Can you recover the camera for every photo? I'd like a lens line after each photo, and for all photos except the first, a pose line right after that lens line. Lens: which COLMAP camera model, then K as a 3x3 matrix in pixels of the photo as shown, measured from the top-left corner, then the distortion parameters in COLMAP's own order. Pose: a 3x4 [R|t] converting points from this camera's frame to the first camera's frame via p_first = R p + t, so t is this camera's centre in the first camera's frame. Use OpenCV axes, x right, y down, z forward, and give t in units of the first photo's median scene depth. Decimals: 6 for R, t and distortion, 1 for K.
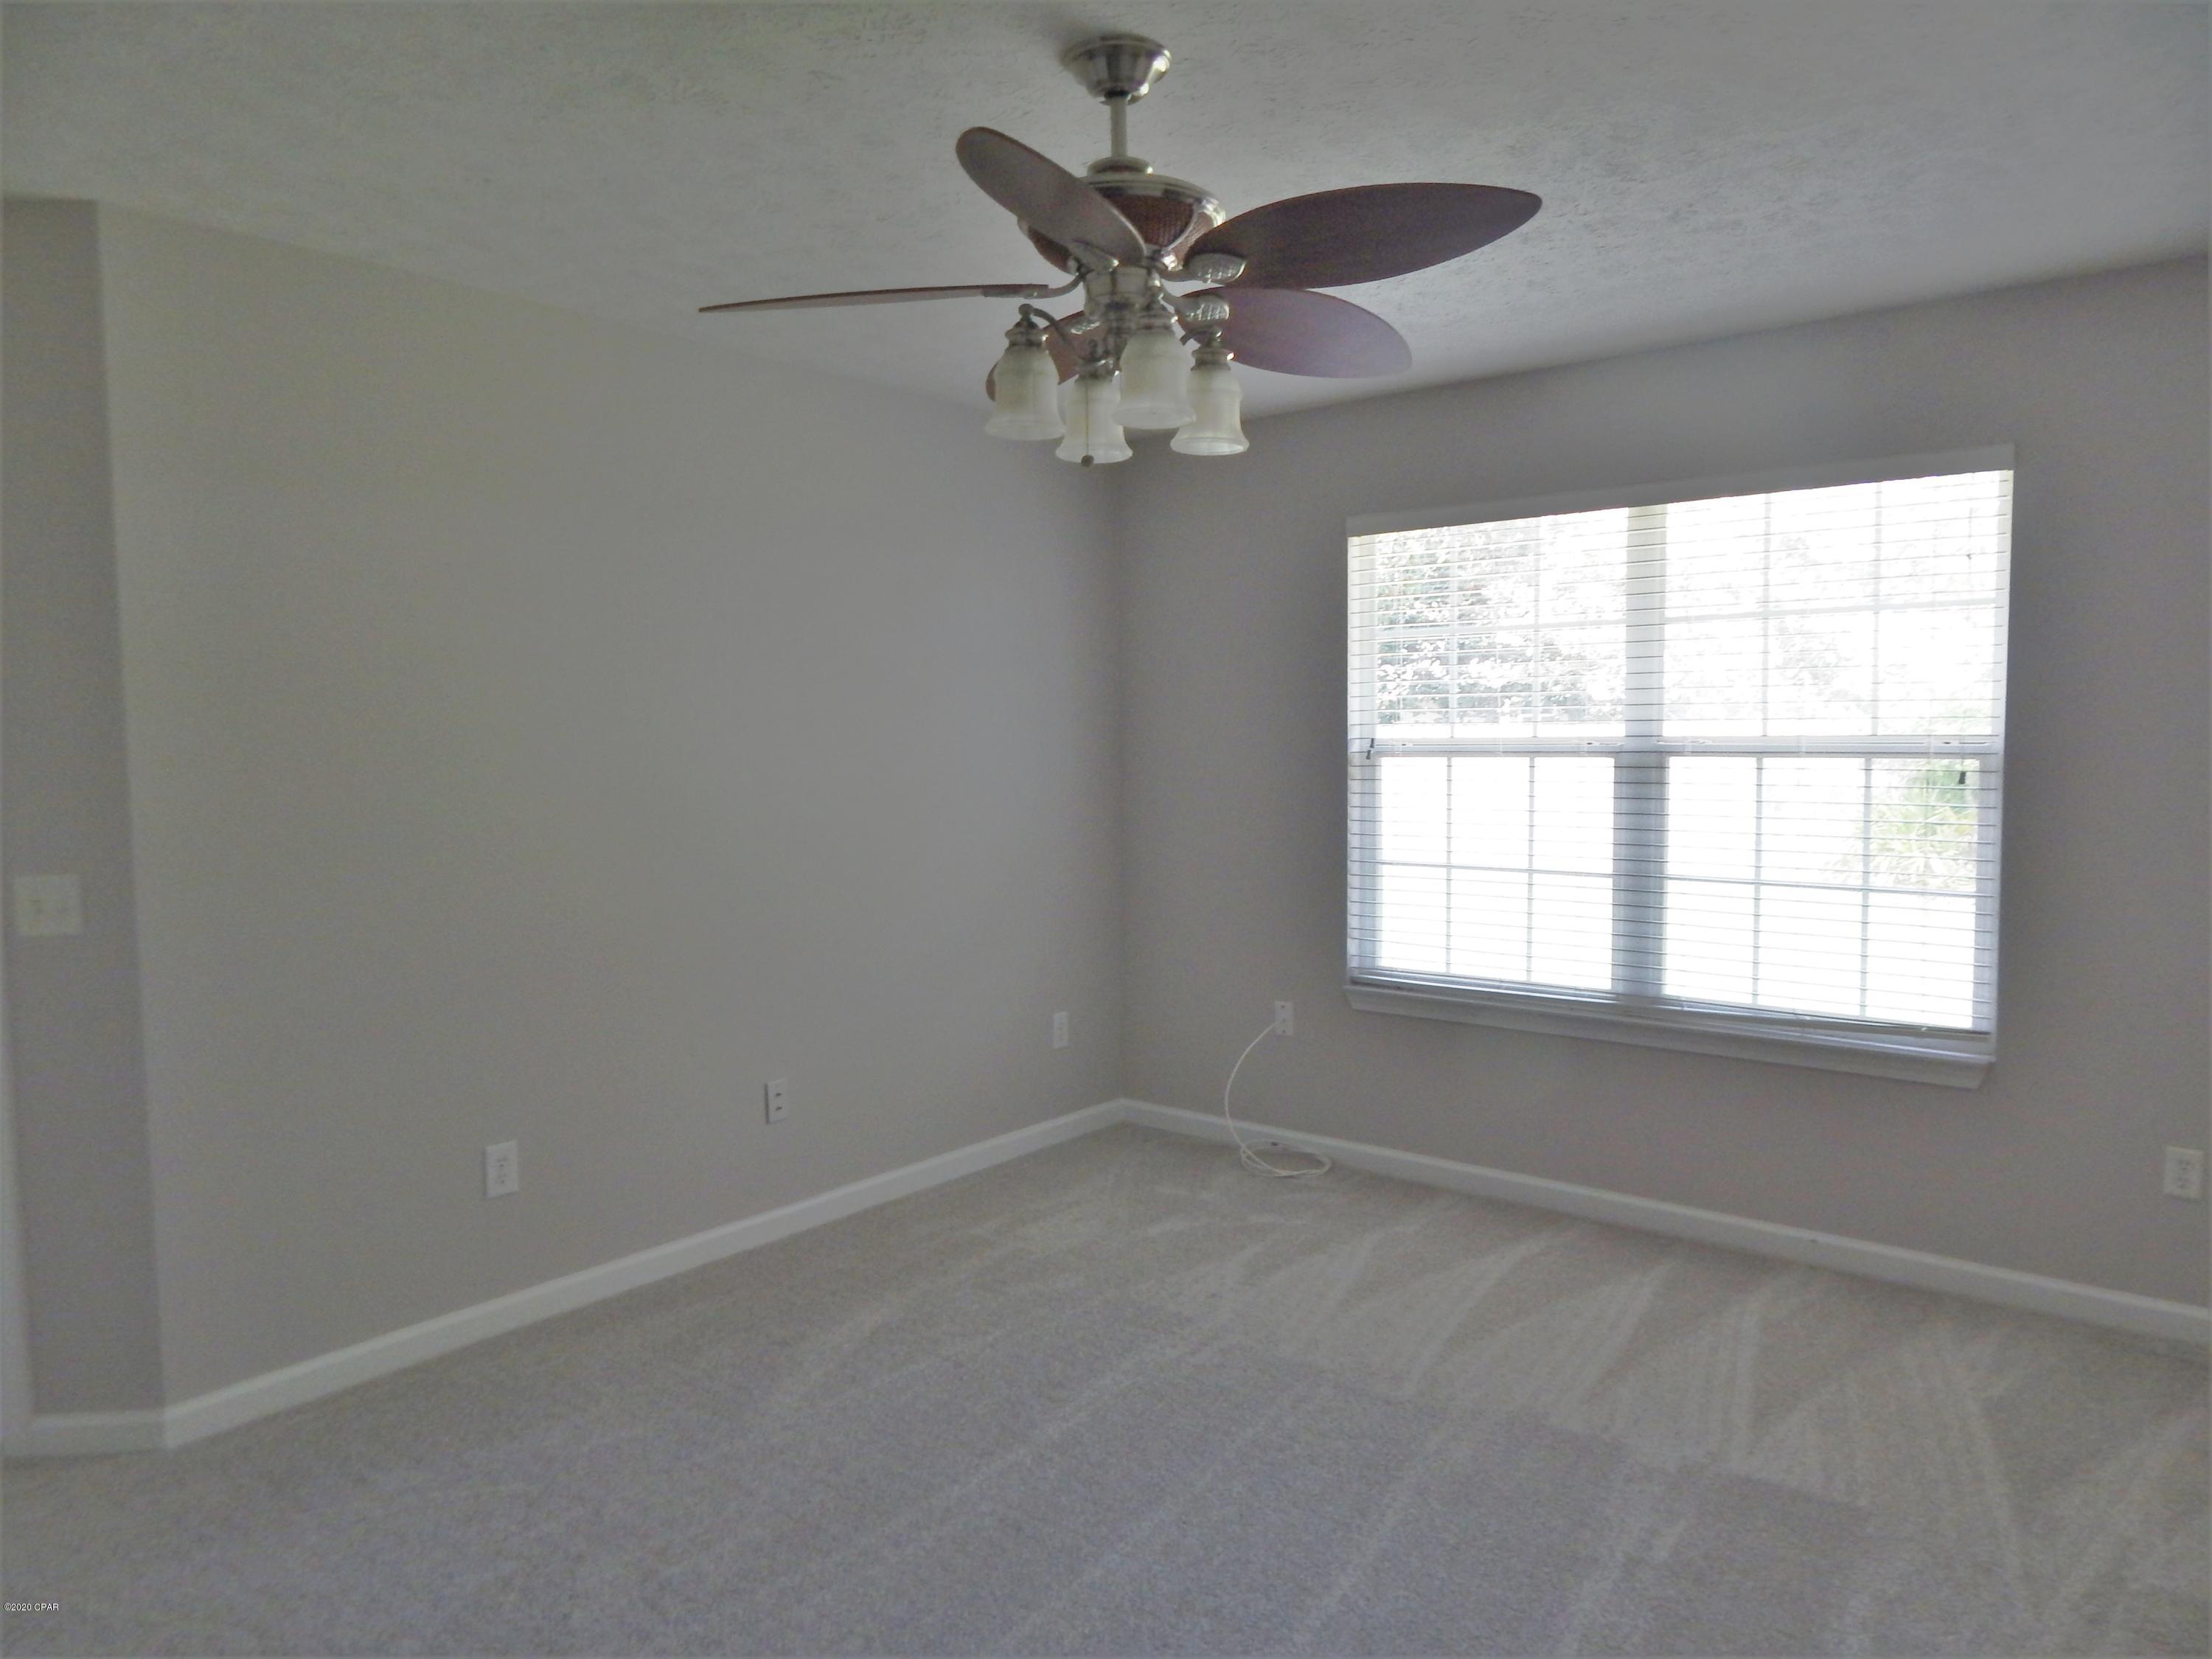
lens RADIAL K [[1472.7, 0, 1108.6], [0, 1472.7, 819.8], [0, 0, 1]] dist [0.020559, -0.002974]
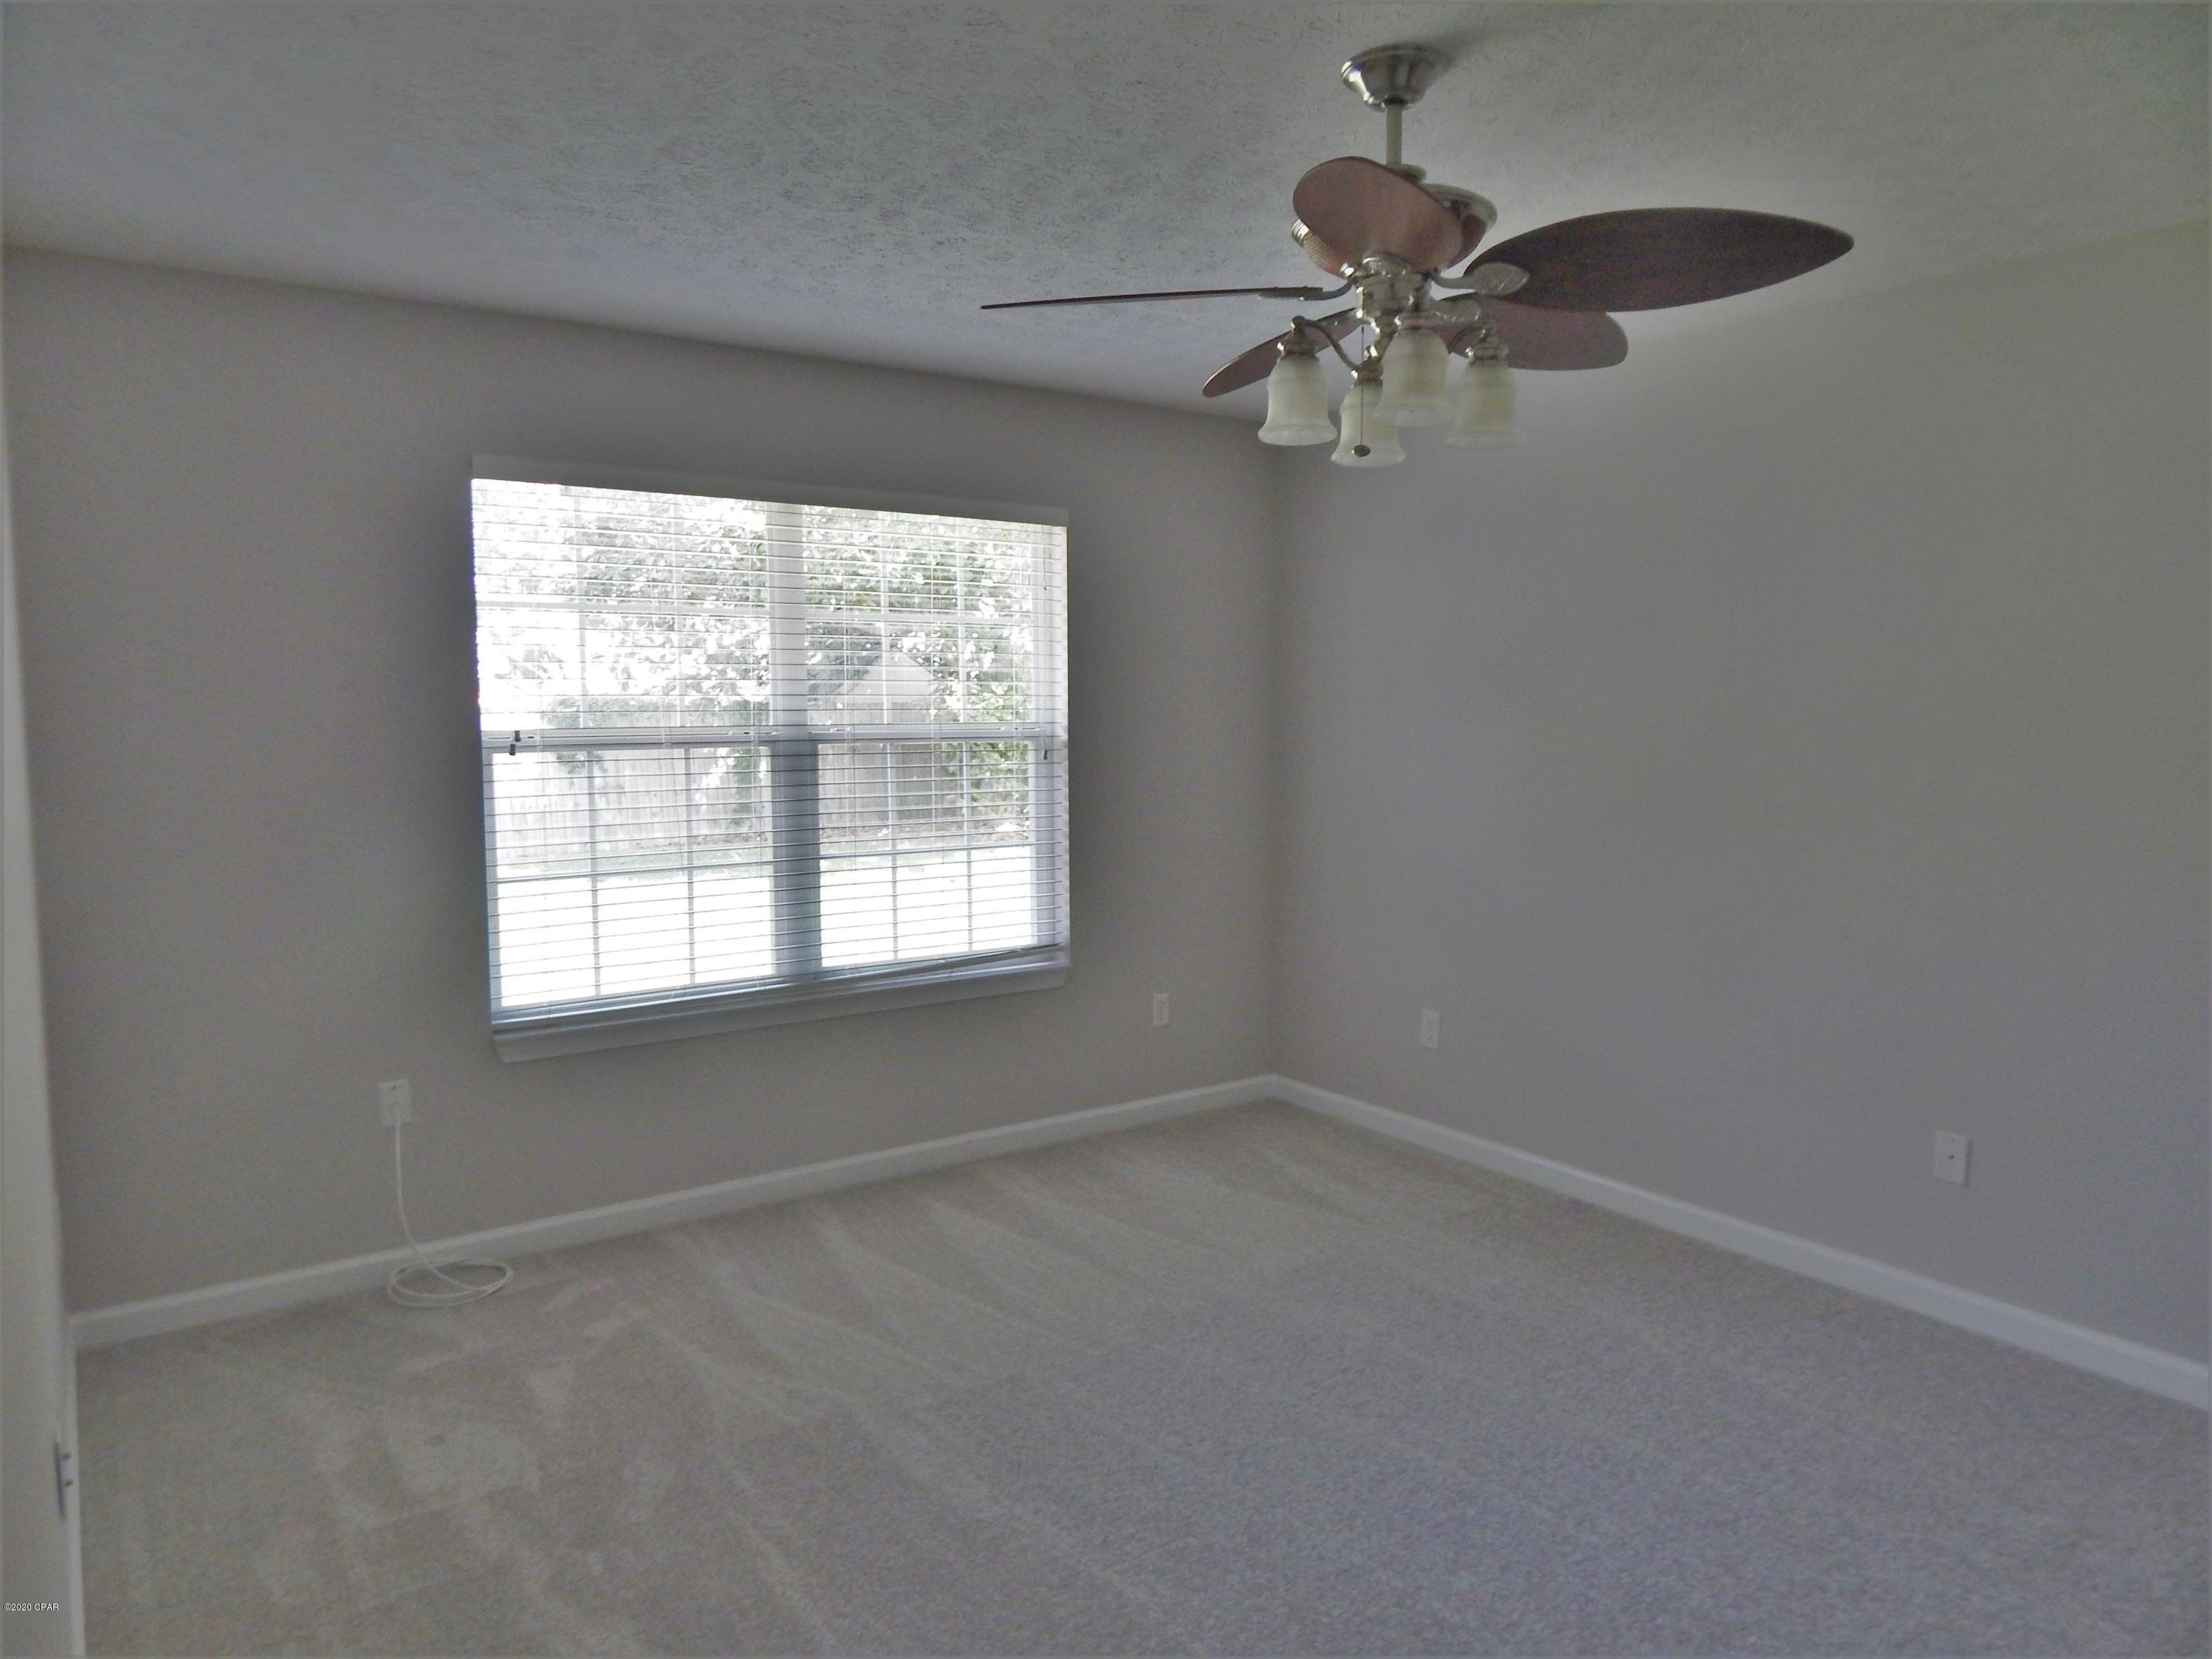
lens RADIAL K [[1472.7, 0, 1108.6], [0, 1472.7, 819.8], [0, 0, 1]] dist [0.020559, -0.002974]
pose [[0.266911, -0.068006, 0.961319, -0.587359], [0.060164, 0.996737, 0.053807, -0.033160], [-0.961841, 0.043475, 0.270132, 0.513148]]
